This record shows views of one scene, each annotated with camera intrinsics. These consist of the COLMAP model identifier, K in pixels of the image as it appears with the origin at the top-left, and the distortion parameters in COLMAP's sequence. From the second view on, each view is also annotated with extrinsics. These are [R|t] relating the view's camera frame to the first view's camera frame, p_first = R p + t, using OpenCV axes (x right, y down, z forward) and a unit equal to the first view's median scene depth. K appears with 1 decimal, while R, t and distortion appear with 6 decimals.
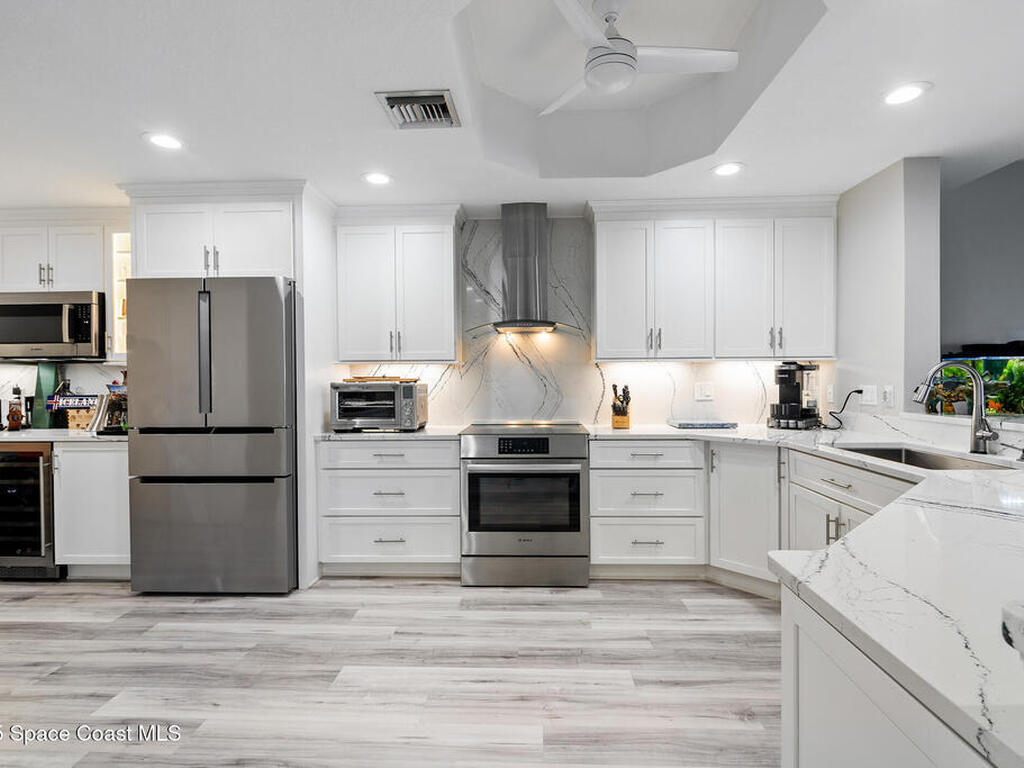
lens RADIAL K [[521.5, 0, 516.2], [0, 521.5, 383.8], [0, 0, 1]] dist [0.002046, 0.000187]
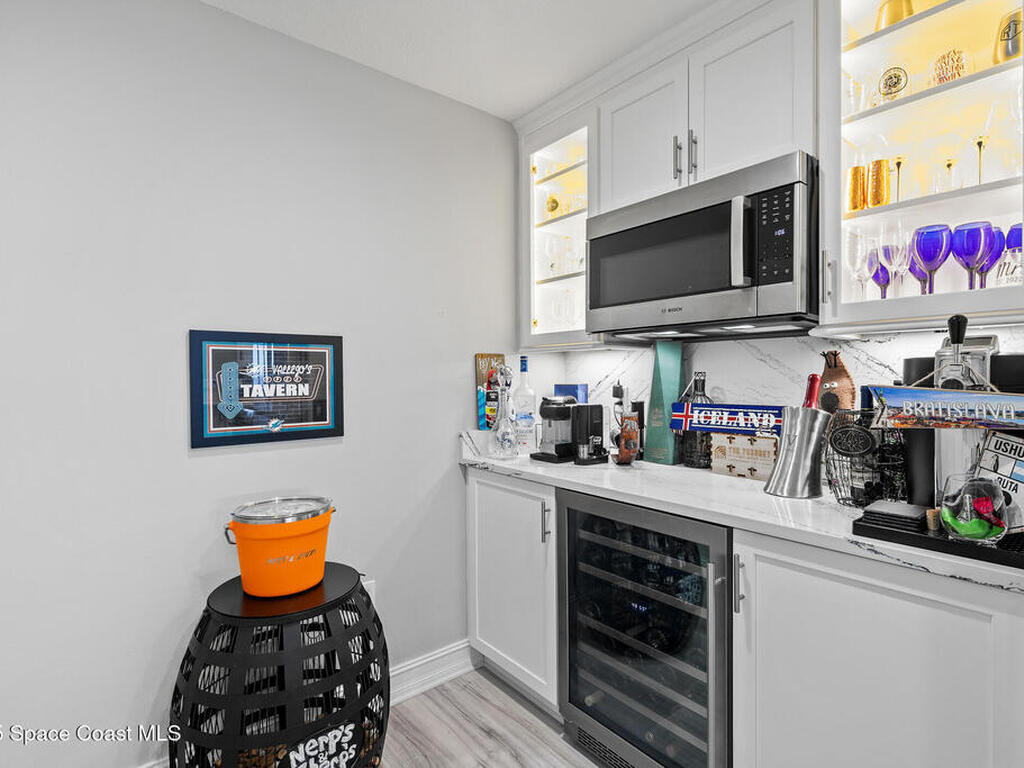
lens RADIAL K [[521.5, 0, 516.2], [0, 521.5, 383.8], [0, 0, 1]] dist [0.002046, 0.000187]
pose [[0.669101, 0.012238, -0.743071, -0.615383], [-0.003696, 0.999907, 0.013140, -0.003101], [0.743163, -0.006046, 0.669083, 0.533614]]
